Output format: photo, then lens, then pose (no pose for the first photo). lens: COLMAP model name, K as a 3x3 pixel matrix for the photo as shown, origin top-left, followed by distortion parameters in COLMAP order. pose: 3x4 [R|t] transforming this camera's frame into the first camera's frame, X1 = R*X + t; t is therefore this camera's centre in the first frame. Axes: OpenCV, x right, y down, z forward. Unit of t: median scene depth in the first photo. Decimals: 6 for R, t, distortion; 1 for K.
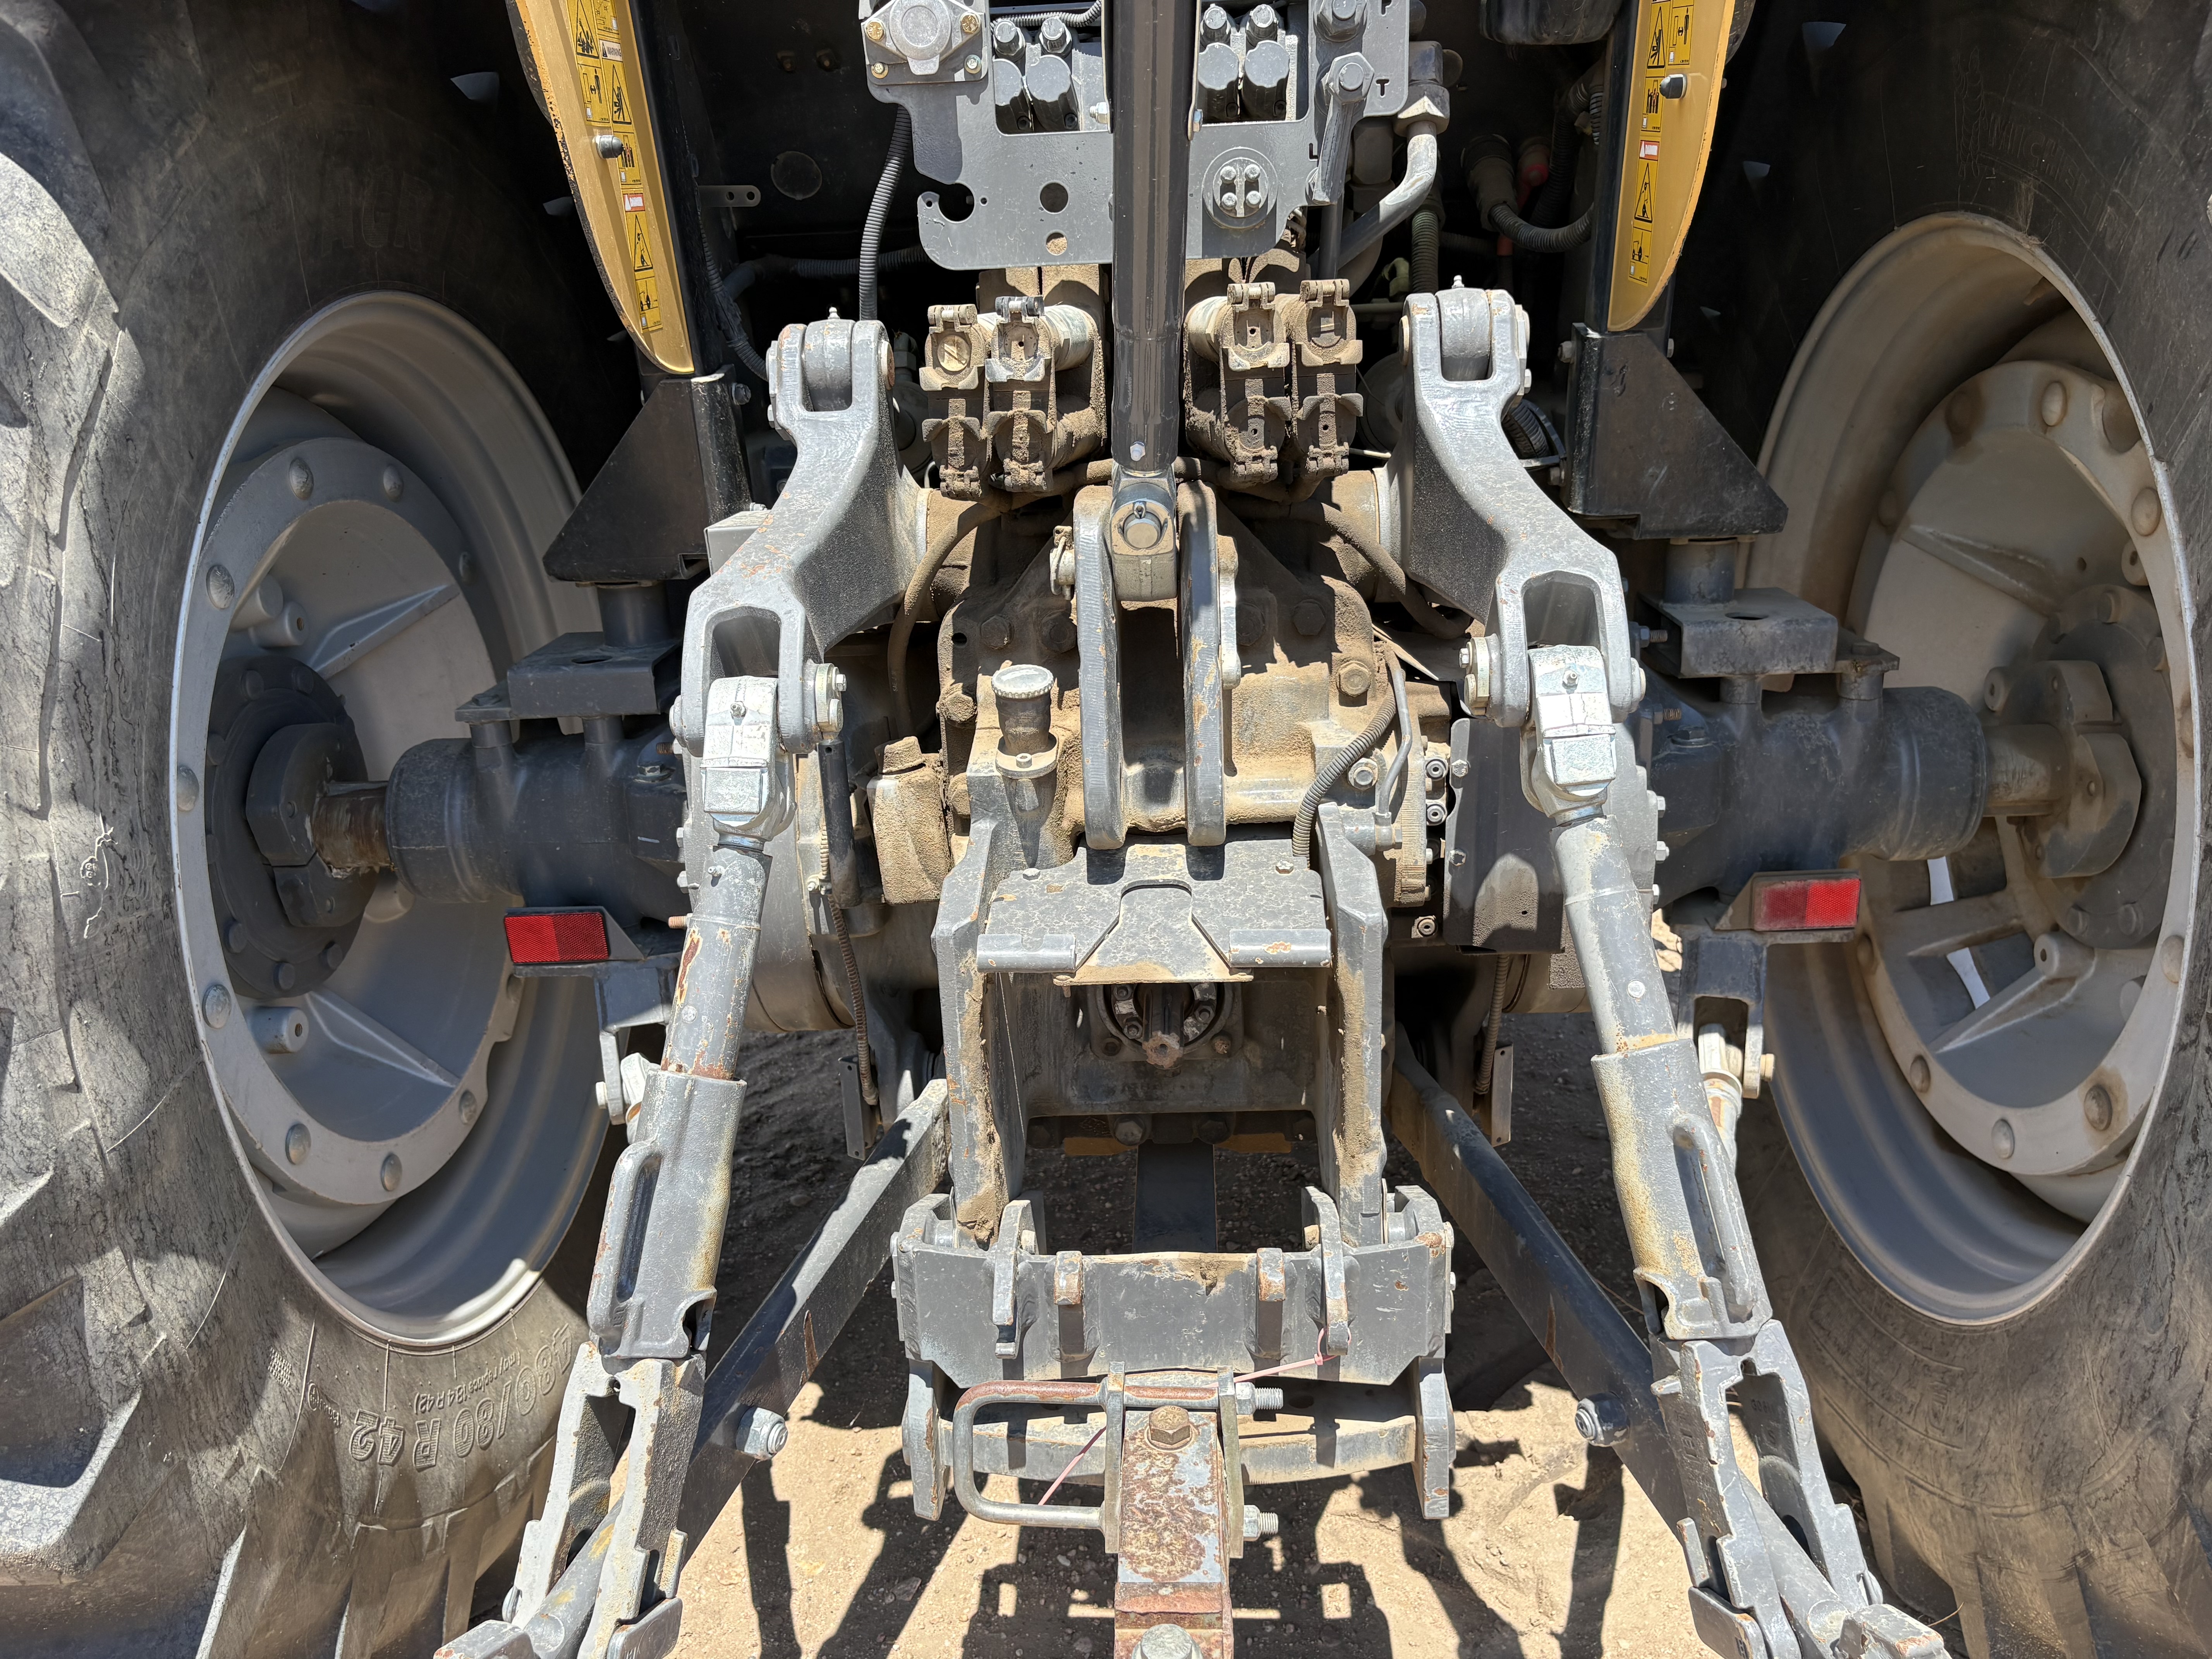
lens RADIAL K [[1663.9, 0, 1114.6], [0, 1663.9, 829.0], [0, 0, 1]] dist [0.069288, -0.069814]
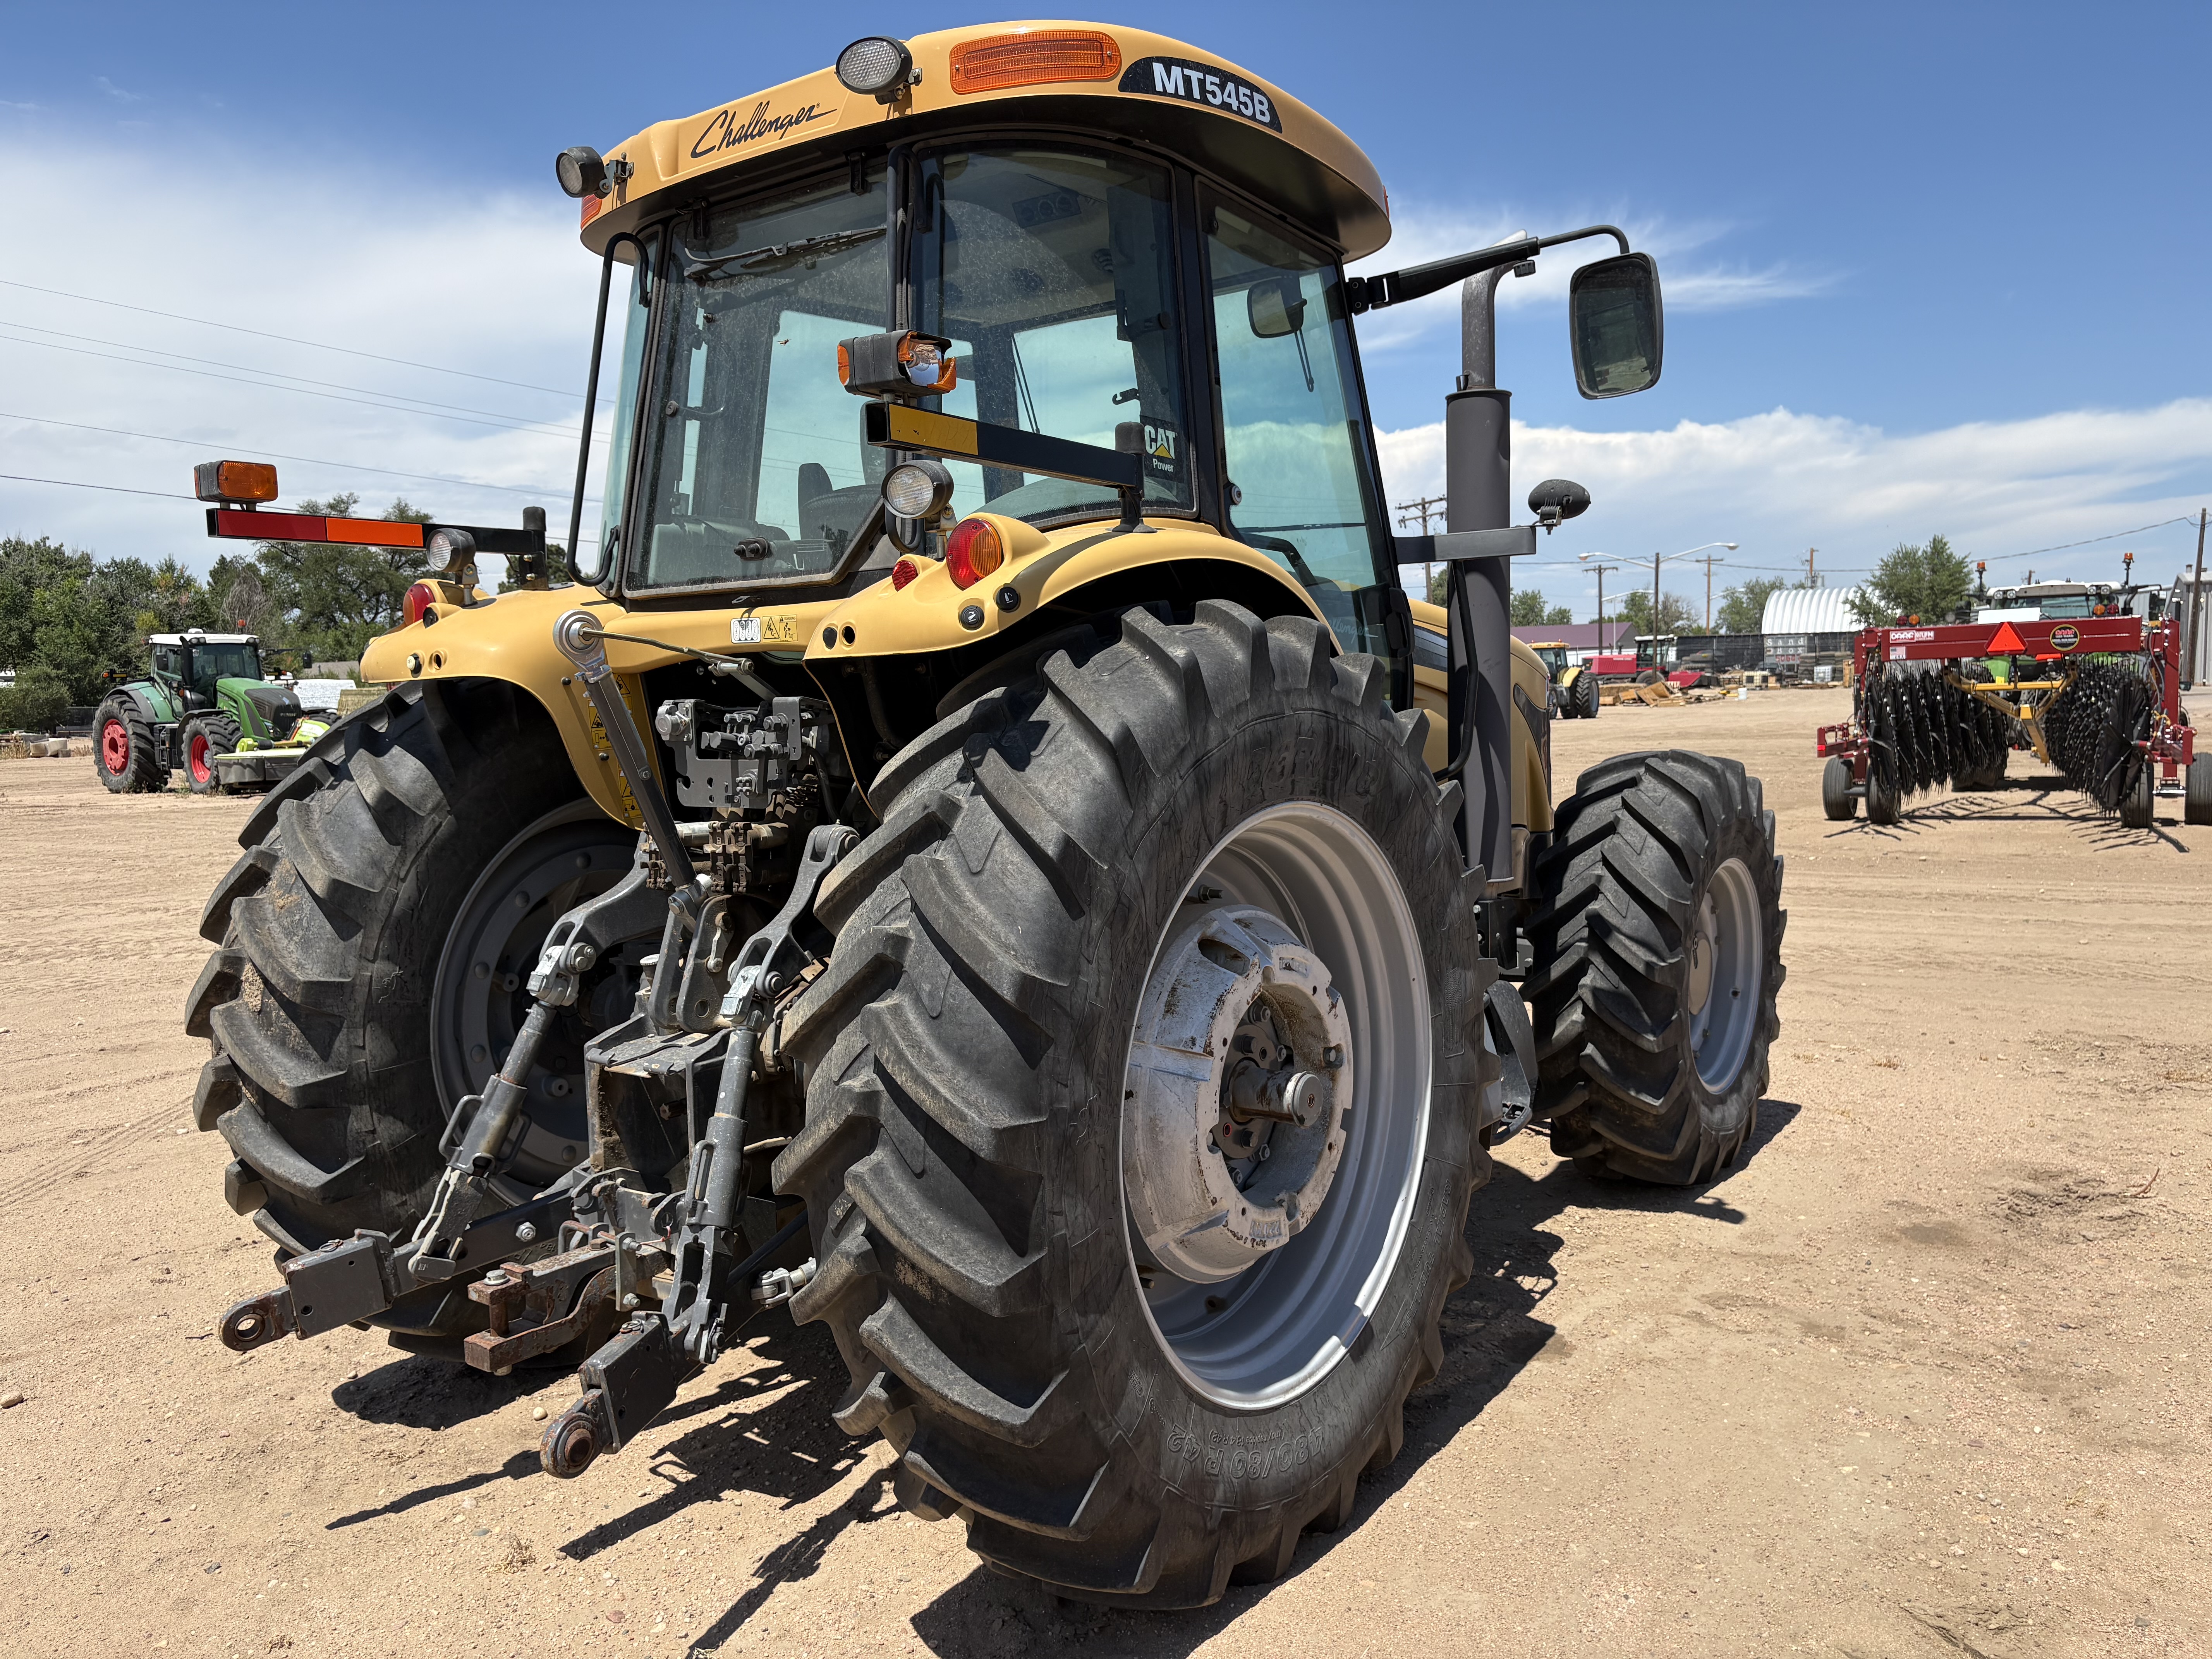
lens RADIAL K [[1663.9, 0, 1114.6], [0, 1663.9, 829.0], [0, 0, 1]] dist [0.069288, -0.069814]
pose [[0.823715, 0.066360, -0.563107, 2.269613], [-0.181372, 0.971785, -0.150789, -0.026320], [0.537213, 0.226339, 0.812510, -0.893630]]
